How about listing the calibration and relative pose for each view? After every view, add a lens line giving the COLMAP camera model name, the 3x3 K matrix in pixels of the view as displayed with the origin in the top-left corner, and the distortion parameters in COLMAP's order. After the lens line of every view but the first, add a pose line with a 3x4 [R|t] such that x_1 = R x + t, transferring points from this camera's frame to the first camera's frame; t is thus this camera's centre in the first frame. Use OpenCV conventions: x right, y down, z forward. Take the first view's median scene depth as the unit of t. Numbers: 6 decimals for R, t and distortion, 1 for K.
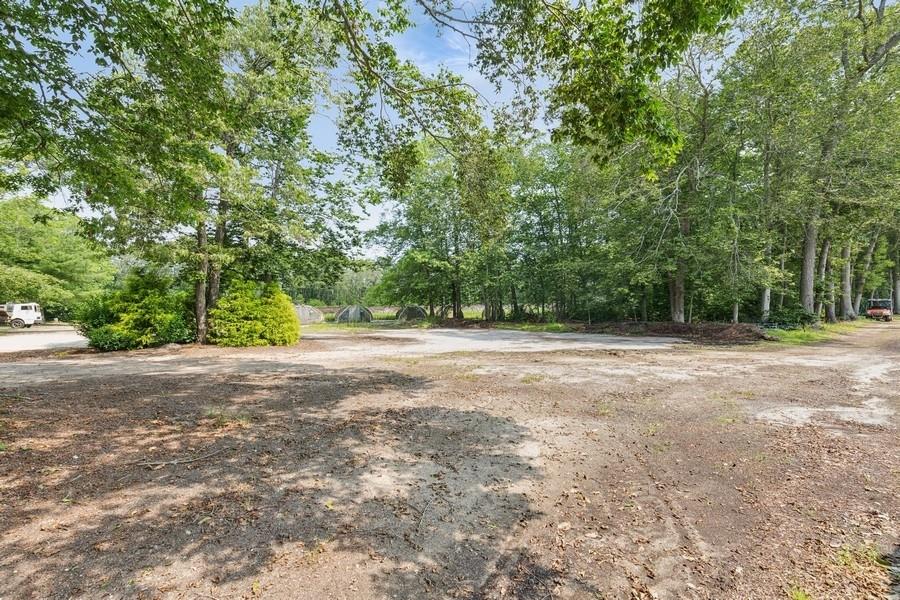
lens RADIAL K [[415.1, 0, 450.6], [0, 415.1, 300.1], [0, 0, 1]] dist [0.002626, -0.000409]
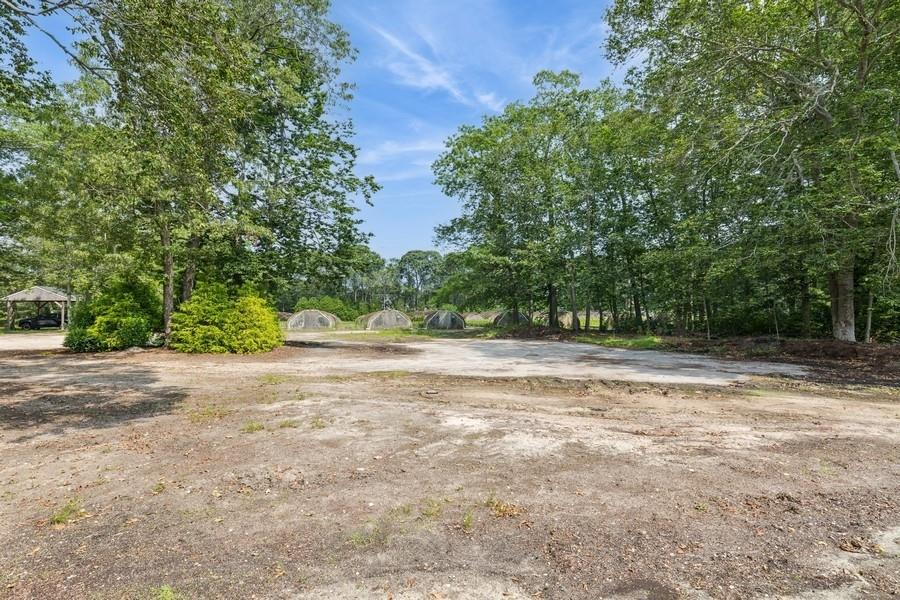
lens RADIAL K [[453.9, 0, 449.6], [0, 453.9, 300.5], [0, 0, 1]] dist [0.003665, 0.000438]
pose [[0.933677, -0.001009, -0.358115, 0.390291], [-0.002325, 0.999958, -0.008880, 0.001503], [0.358109, 0.009124, 0.933635, 0.246304]]
